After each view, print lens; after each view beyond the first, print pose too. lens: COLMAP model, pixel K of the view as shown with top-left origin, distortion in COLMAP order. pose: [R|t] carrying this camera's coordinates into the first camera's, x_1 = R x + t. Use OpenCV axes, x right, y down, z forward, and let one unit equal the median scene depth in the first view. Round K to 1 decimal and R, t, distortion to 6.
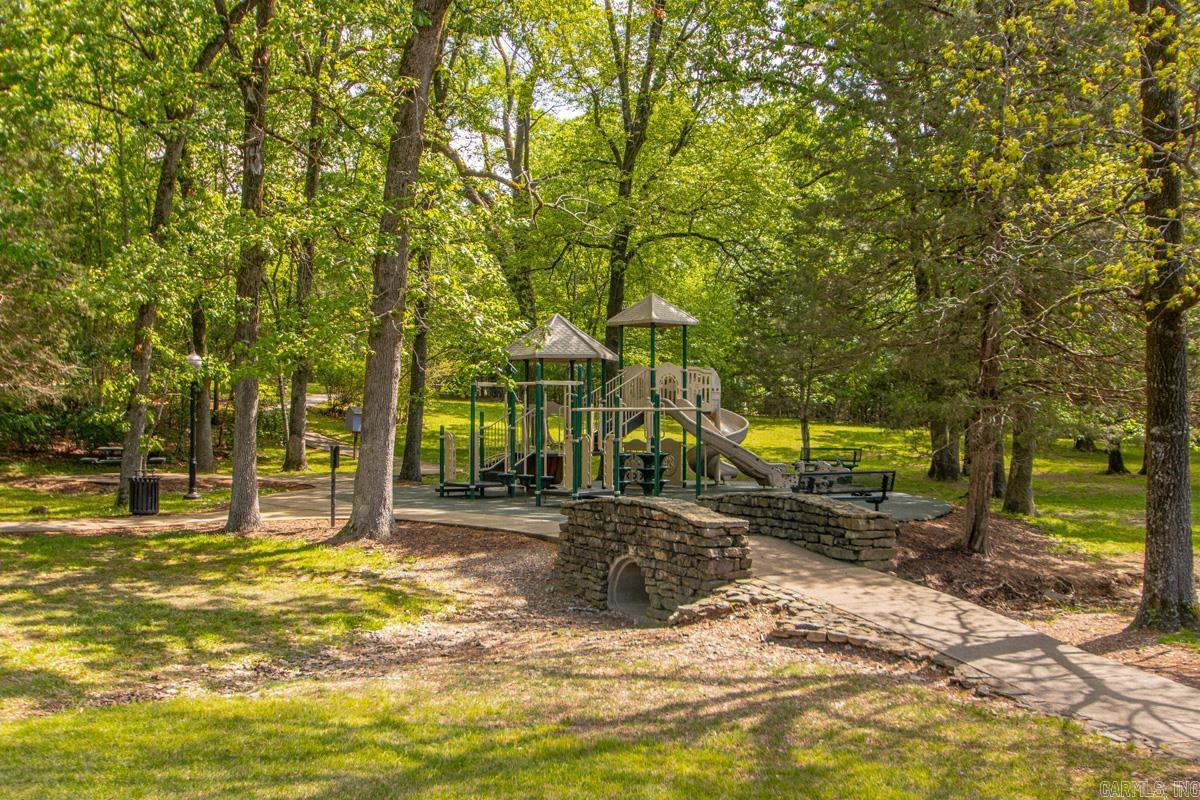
lens RADIAL K [[1343.0, 0, 601.6], [0, 1343.0, 398.9], [0, 0, 1]] dist [-0.034565, 0.000000]
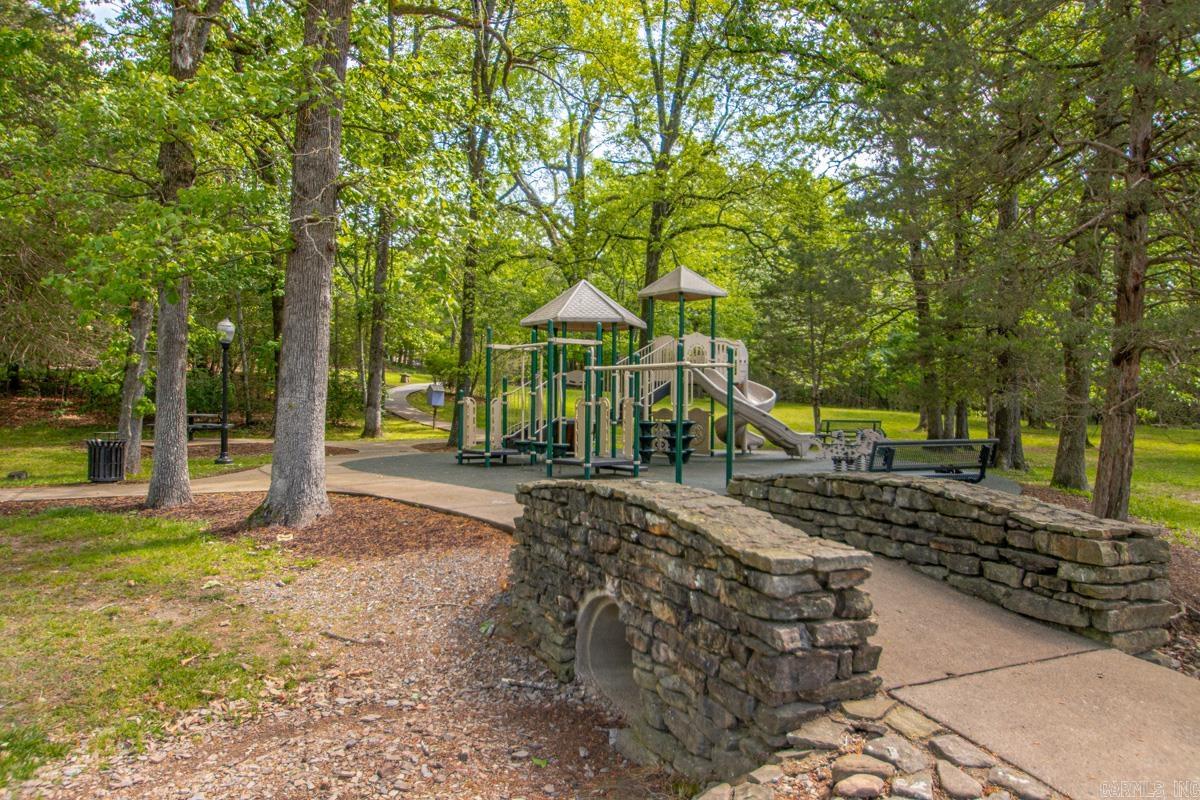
lens RADIAL K [[829.7, 0, 594.7], [0, 829.7, 407.2], [0, 0, 1]] dist [-0.004485, -0.002044]
pose [[0.996902, 0.005911, -0.078426, 0.026655], [-0.004995, 0.999917, 0.011866, 0.026280], [0.078490, -0.011438, 0.996849, 0.445090]]
